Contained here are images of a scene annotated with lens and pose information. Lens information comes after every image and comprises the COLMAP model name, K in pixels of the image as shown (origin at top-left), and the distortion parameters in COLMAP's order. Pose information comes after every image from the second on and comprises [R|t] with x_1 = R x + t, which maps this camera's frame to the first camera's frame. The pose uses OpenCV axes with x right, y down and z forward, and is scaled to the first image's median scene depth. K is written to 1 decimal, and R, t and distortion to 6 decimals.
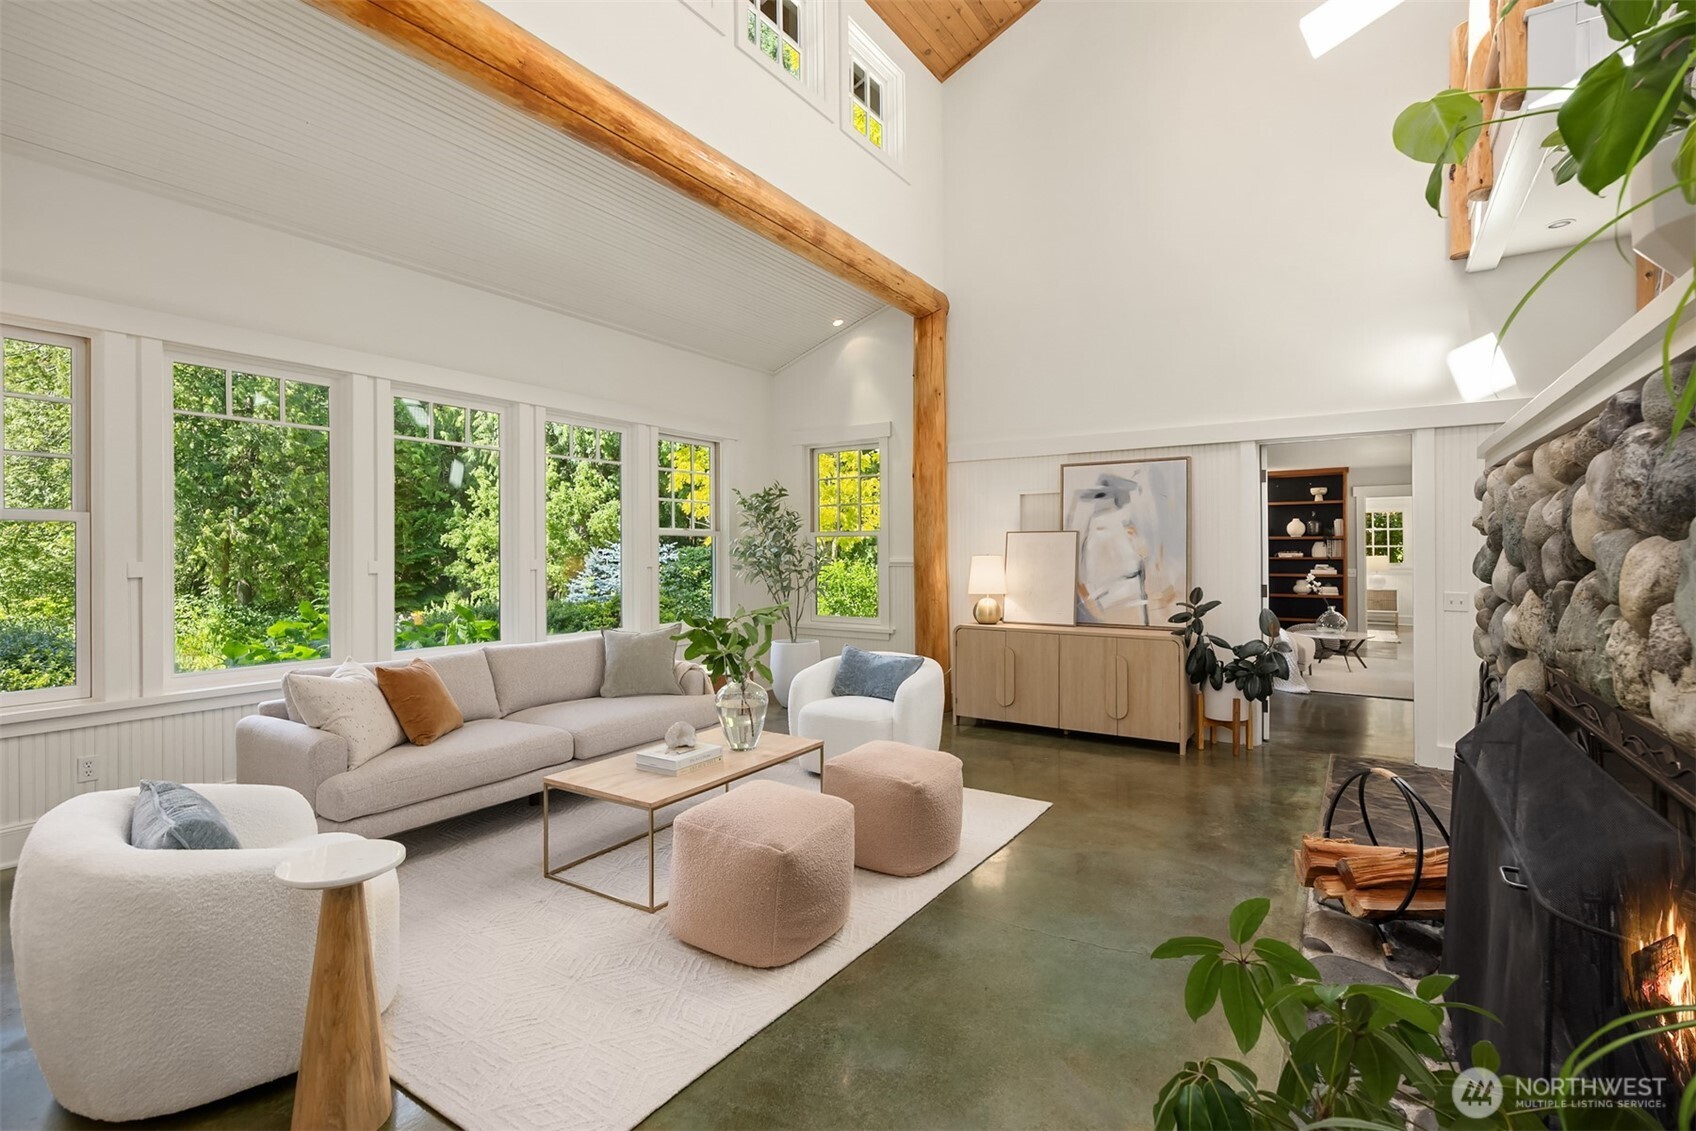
lens RADIAL K [[790.4, 0, 819.9], [0, 790.4, 563.7], [0, 0, 1]] dist [0.017681, -0.000071]
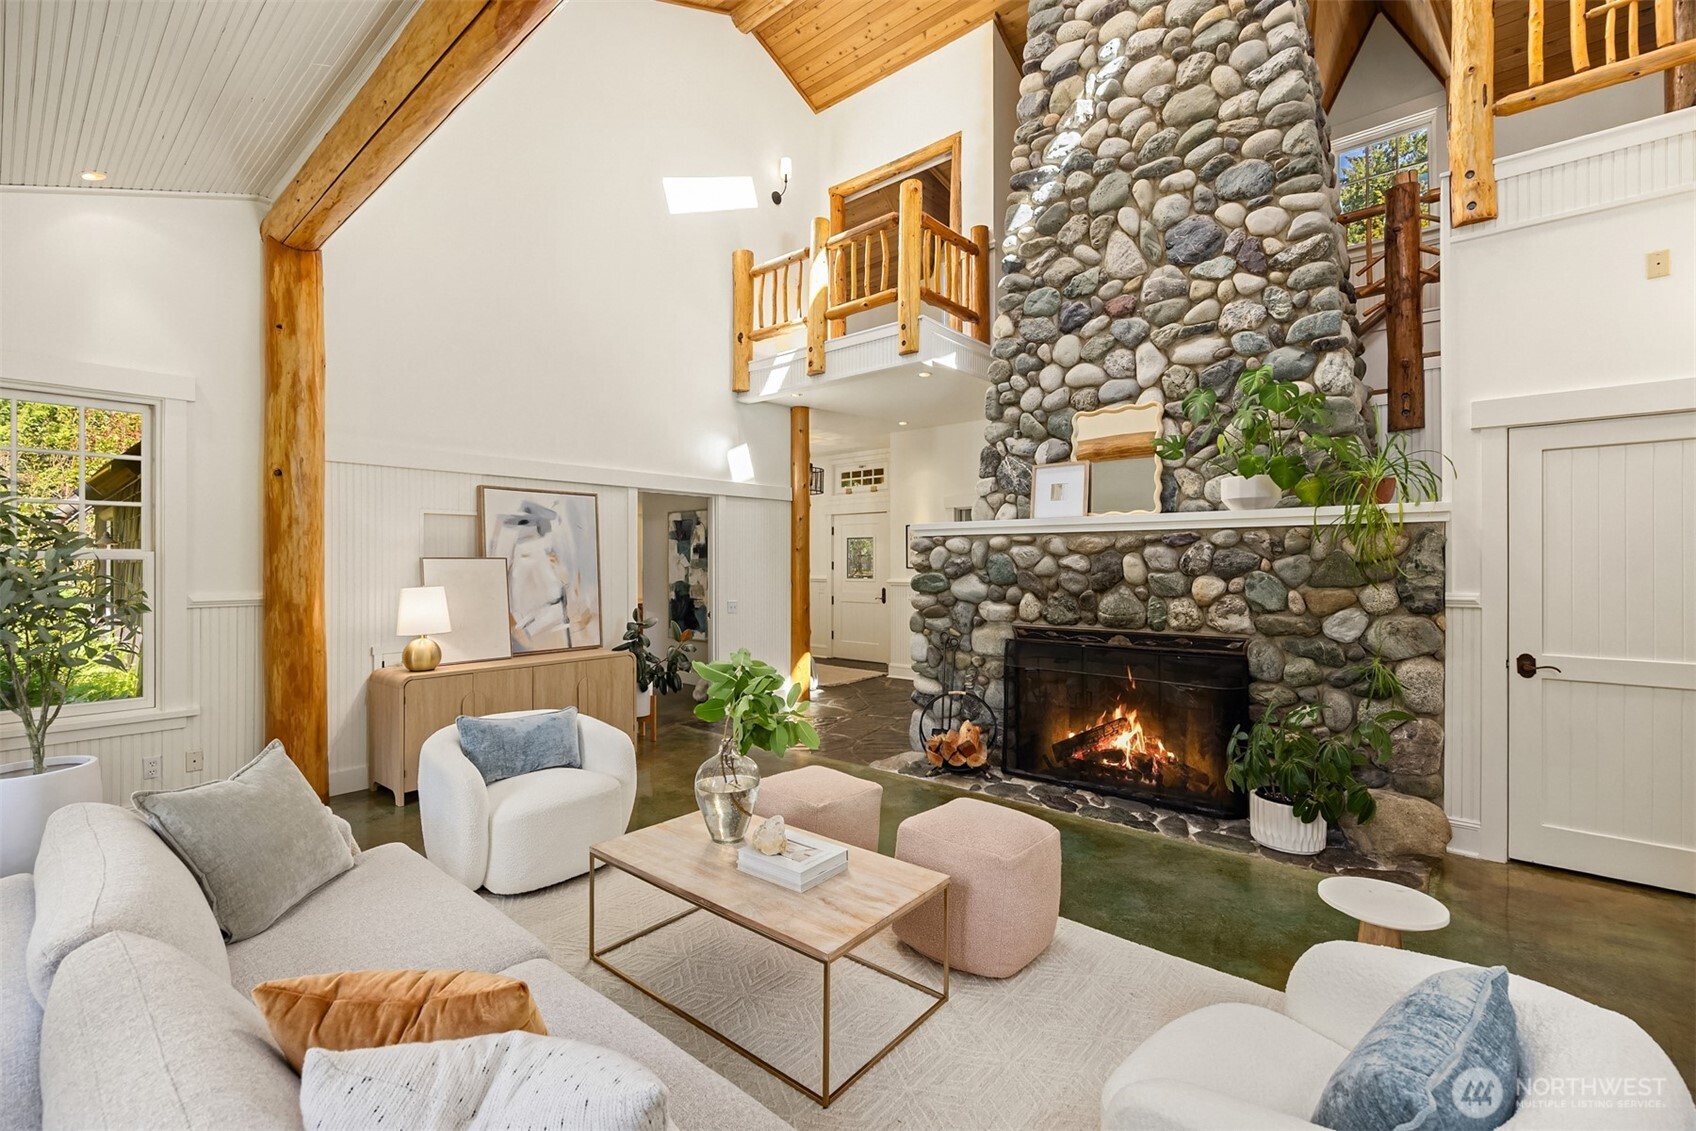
lens RADIAL K [[735.3, 0, 848.0], [0, 735.3, 565.5], [0, 0, 1]] dist [-0.001185, -0.000075]
pose [[0.099675, -0.000466, 0.995020, -0.525122], [0.017660, 0.999843, -0.001301, -0.024175], [-0.994863, 0.017702, 0.099668, 0.512890]]
